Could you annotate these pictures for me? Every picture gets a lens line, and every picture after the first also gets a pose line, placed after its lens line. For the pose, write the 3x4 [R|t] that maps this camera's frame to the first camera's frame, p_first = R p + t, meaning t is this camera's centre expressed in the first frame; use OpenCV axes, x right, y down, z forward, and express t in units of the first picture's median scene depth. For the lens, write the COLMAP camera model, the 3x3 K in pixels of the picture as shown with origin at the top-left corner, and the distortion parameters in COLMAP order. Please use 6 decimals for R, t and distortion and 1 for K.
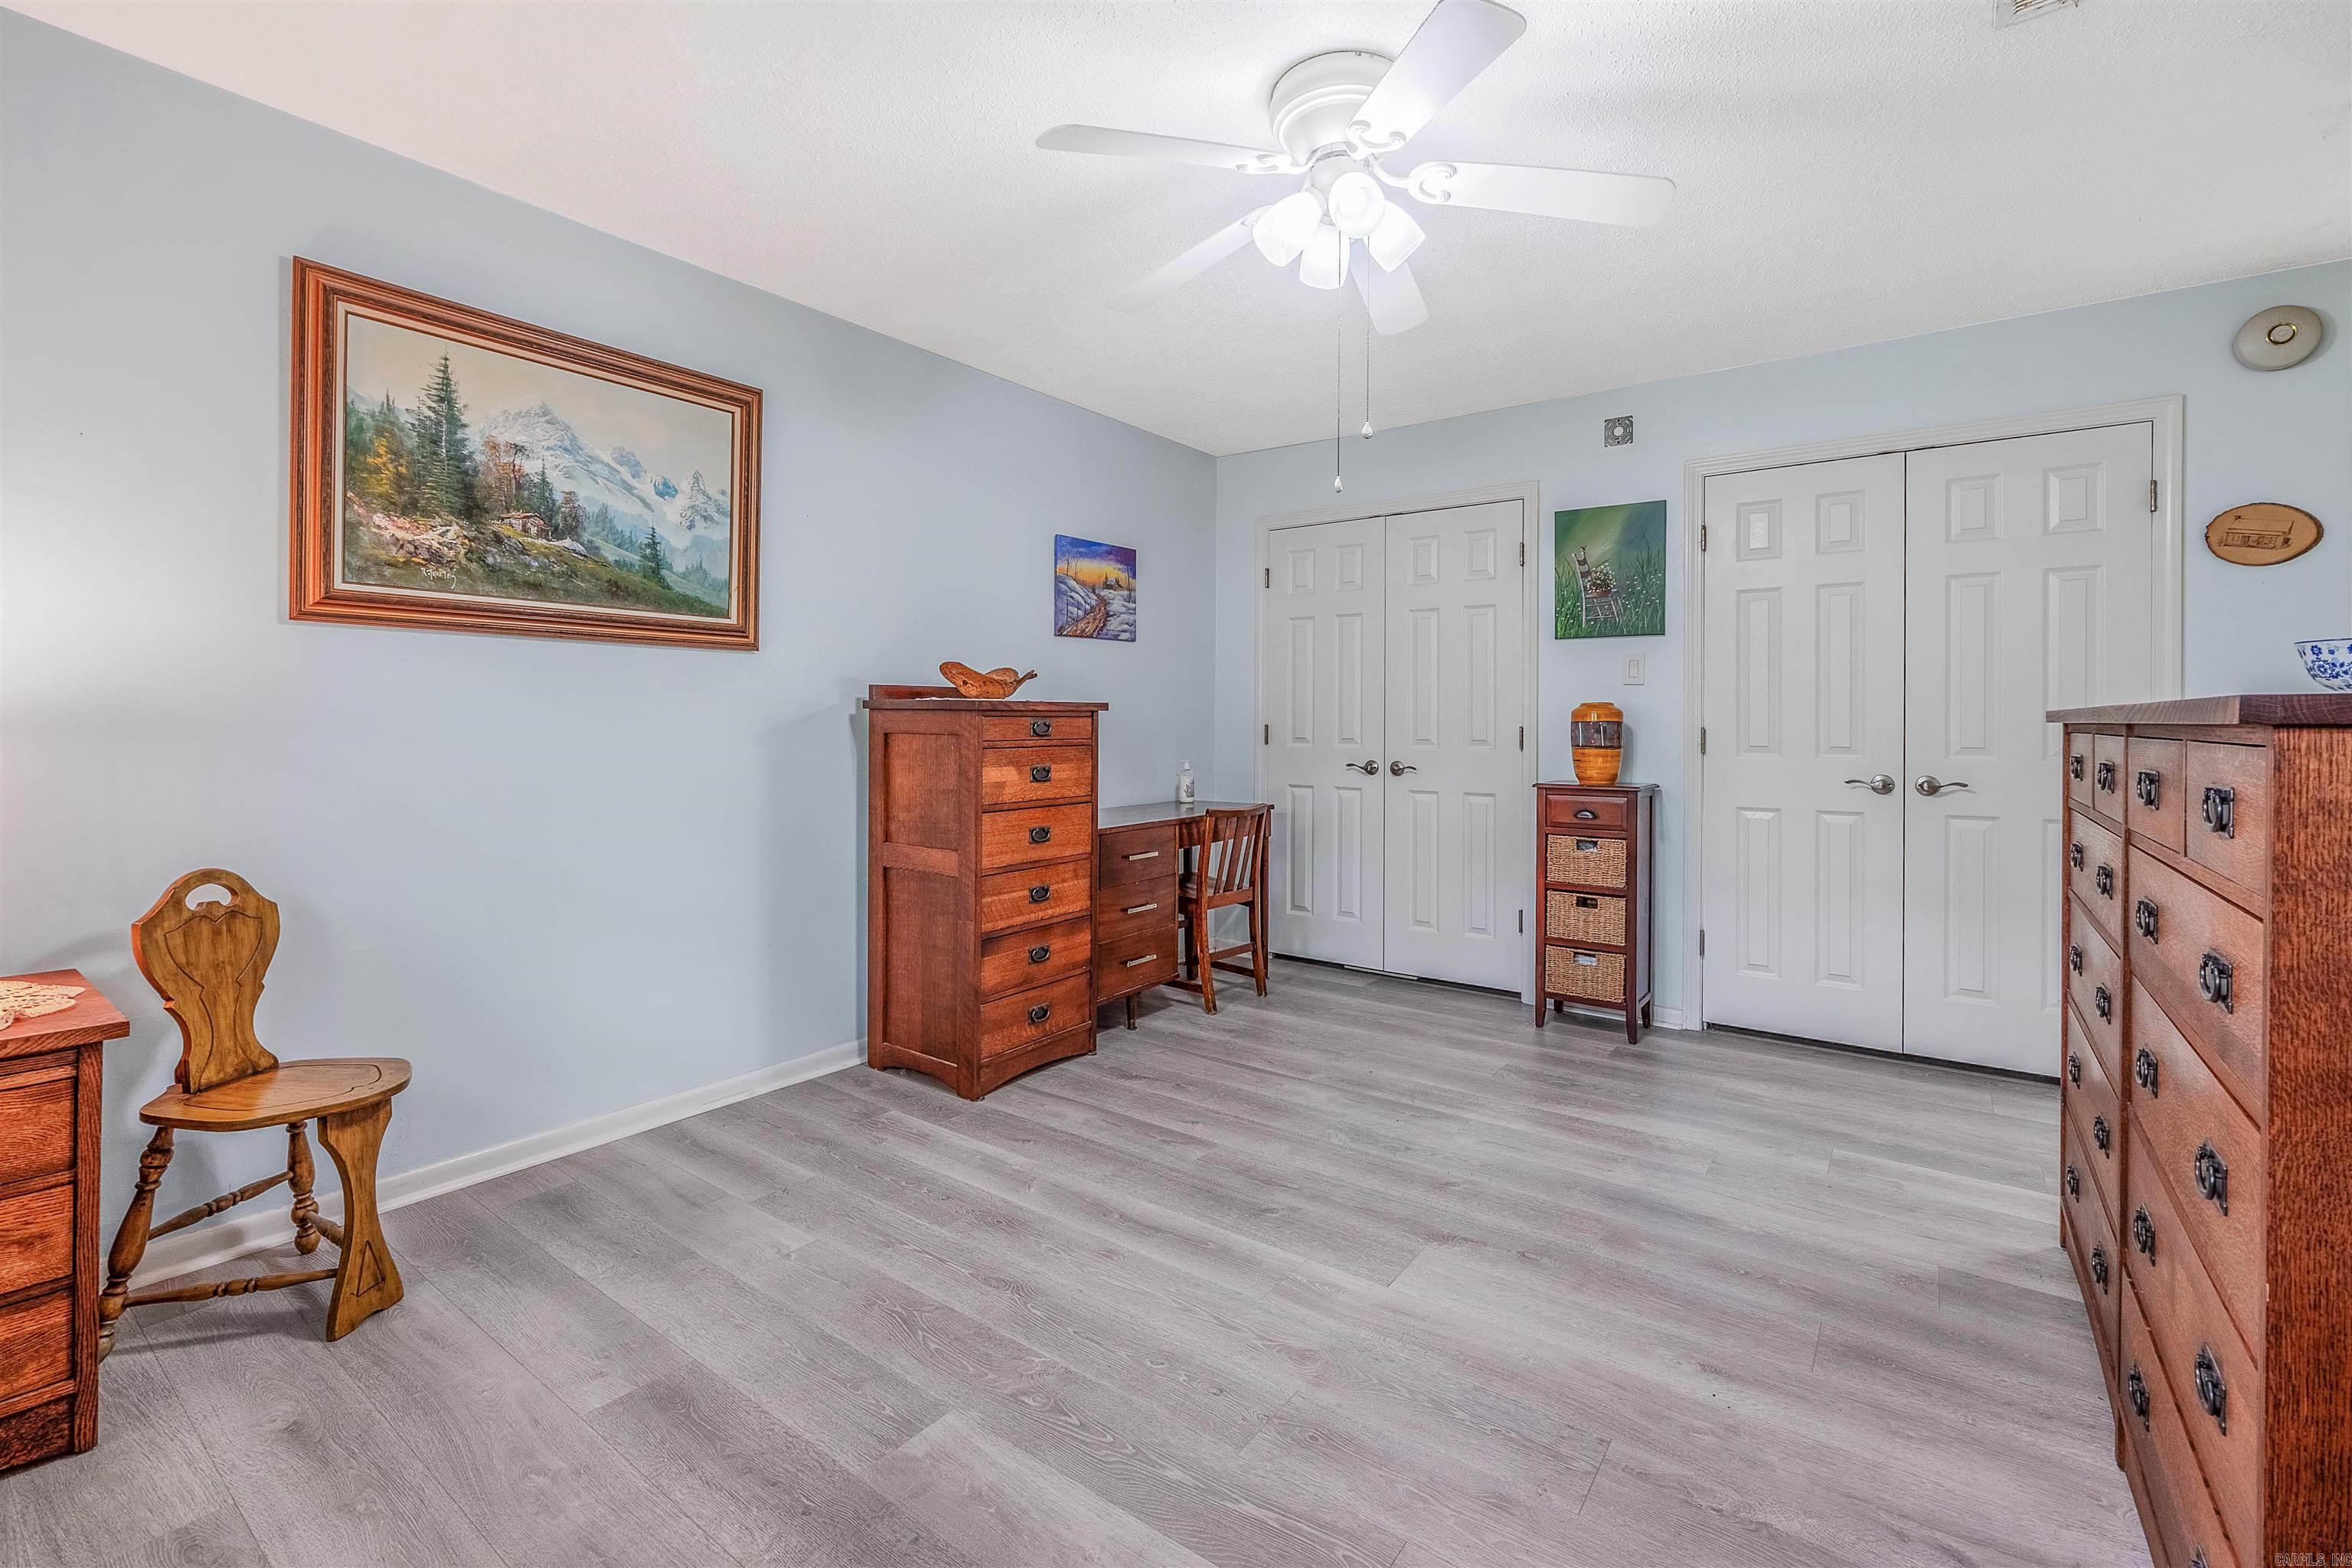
lens RADIAL K [[1008.8, 0, 1196.1], [0, 1008.8, 722.4], [0, 0, 1]] dist [-0.001214, 0.000547]
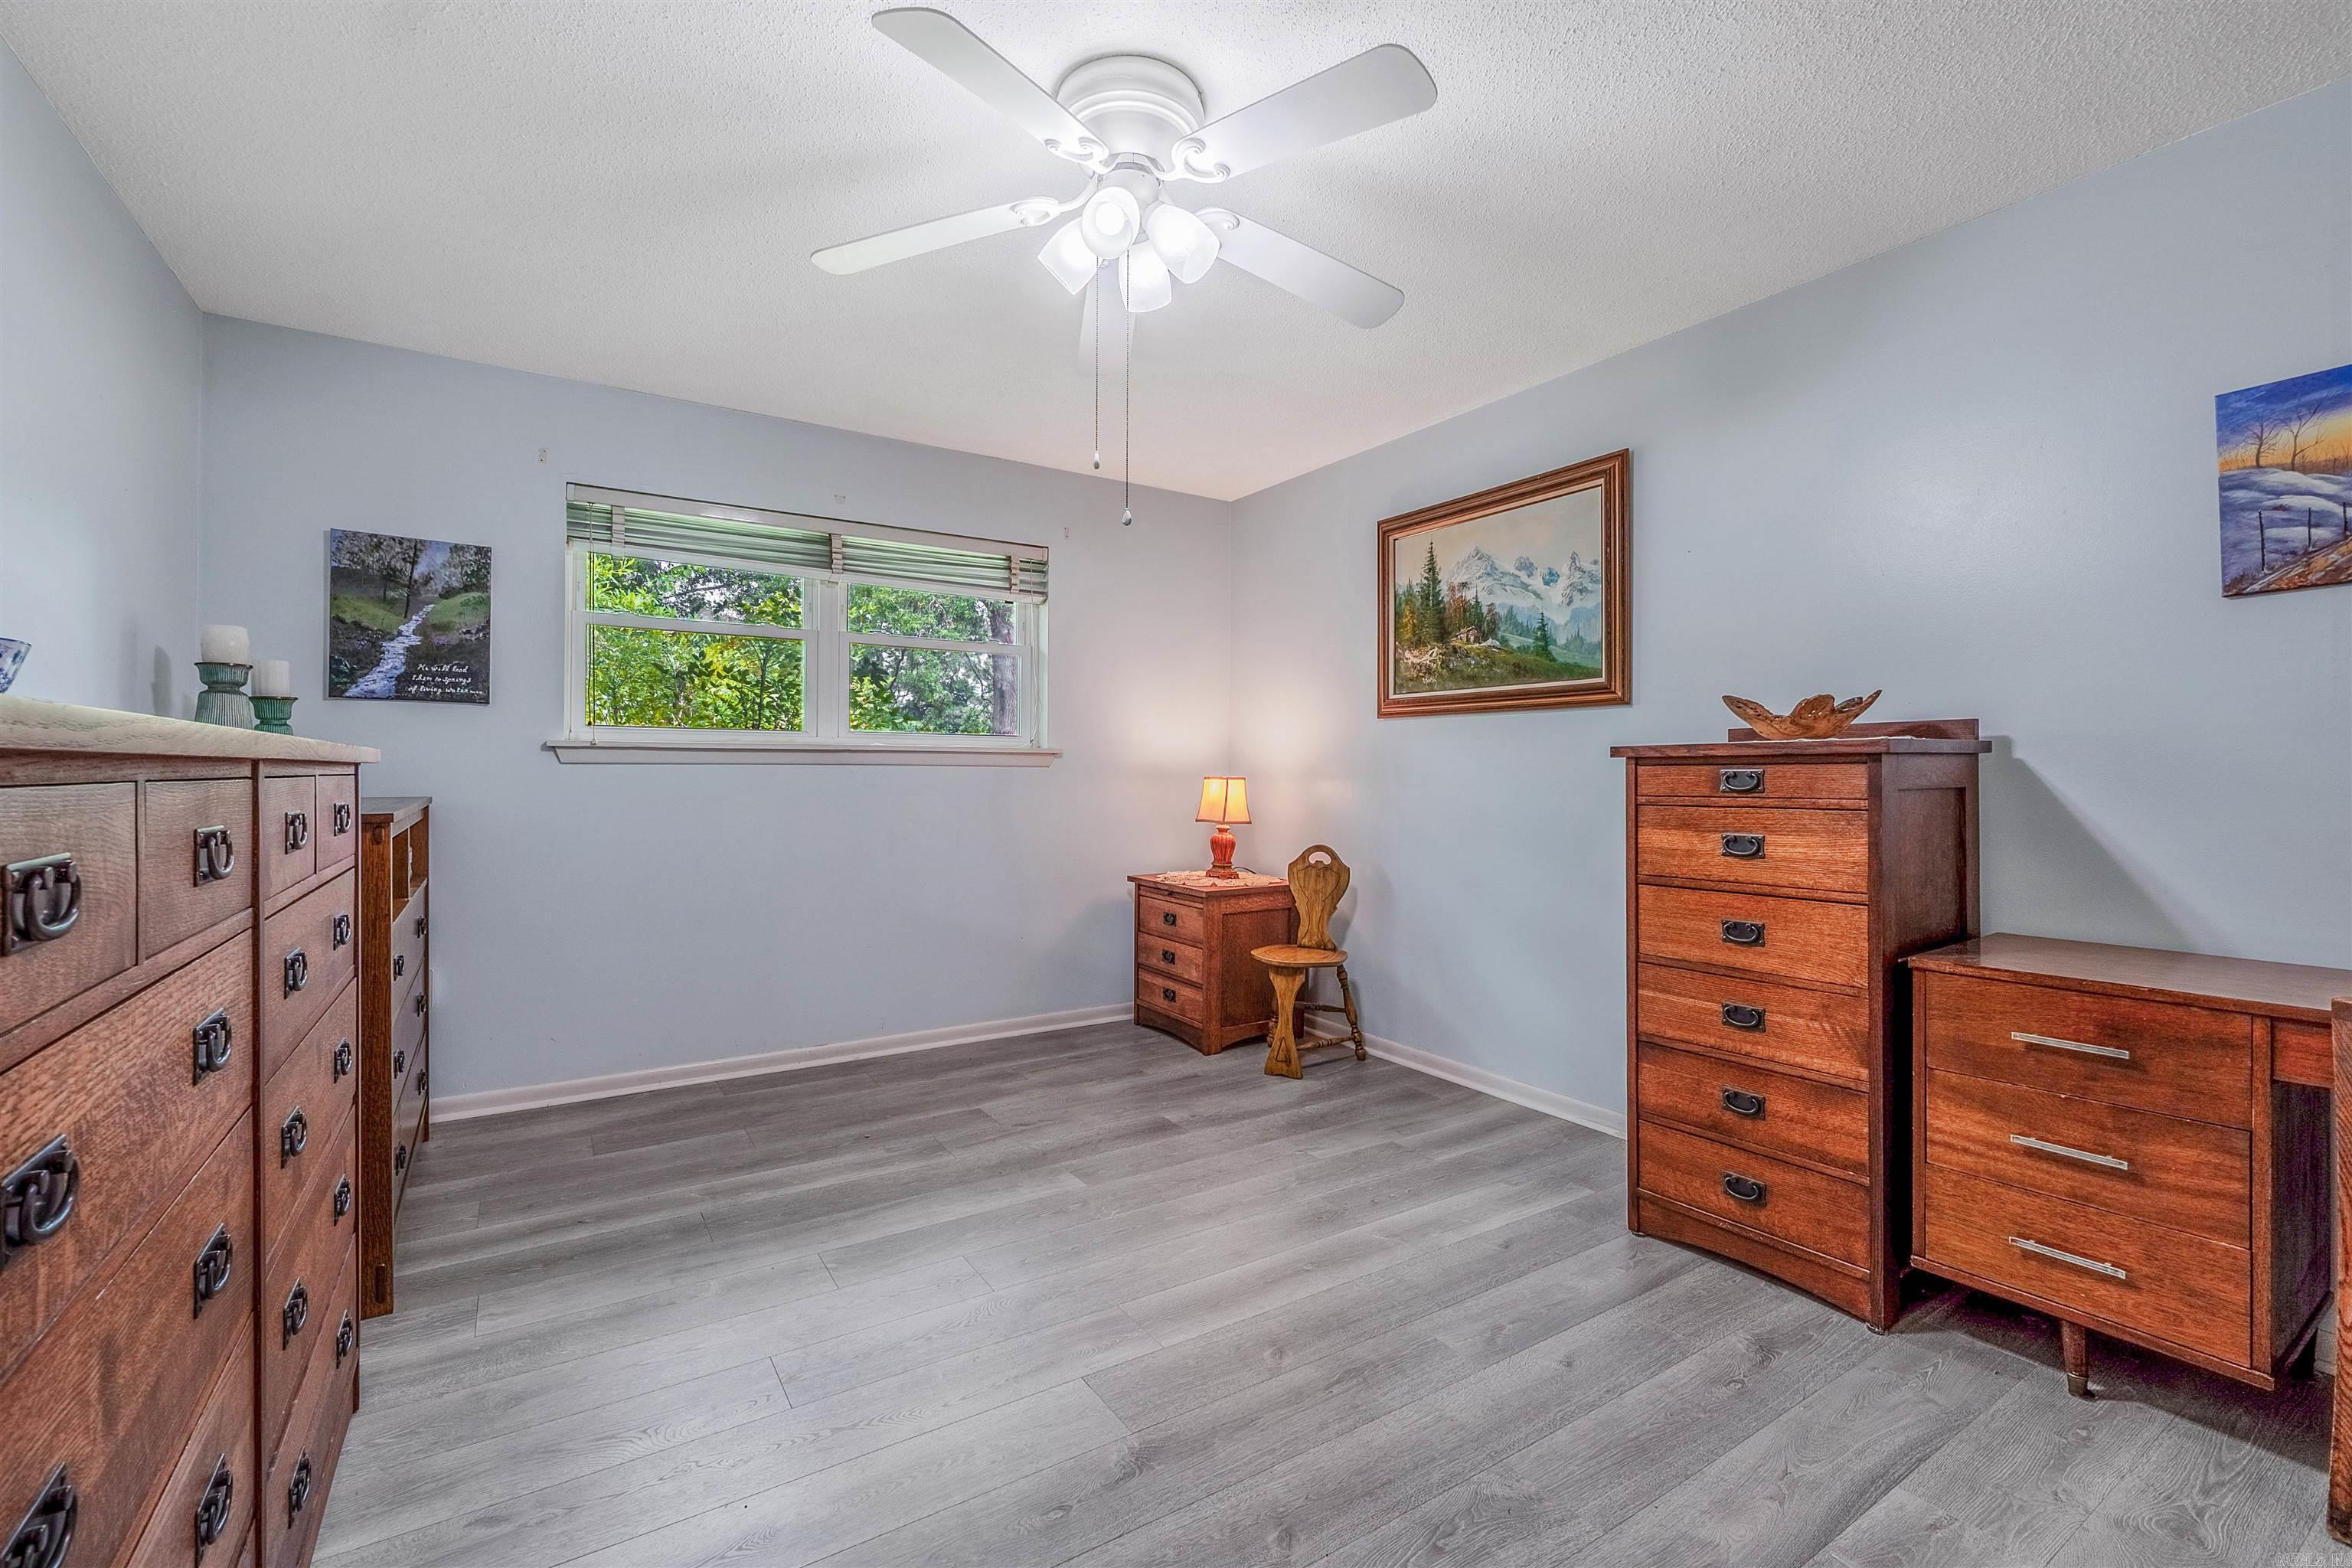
lens RADIAL K [[1008.8, 0, 1177.2], [0, 1008.8, 773.3], [0, 0, 1]] dist [-0.001214, 0.000547]
pose [[-0.357840, -0.006167, -0.933763, 0.771872], [-0.004819, 0.999977, -0.004758, 0.006929], [0.933771, 0.002797, -0.357861, 1.063379]]
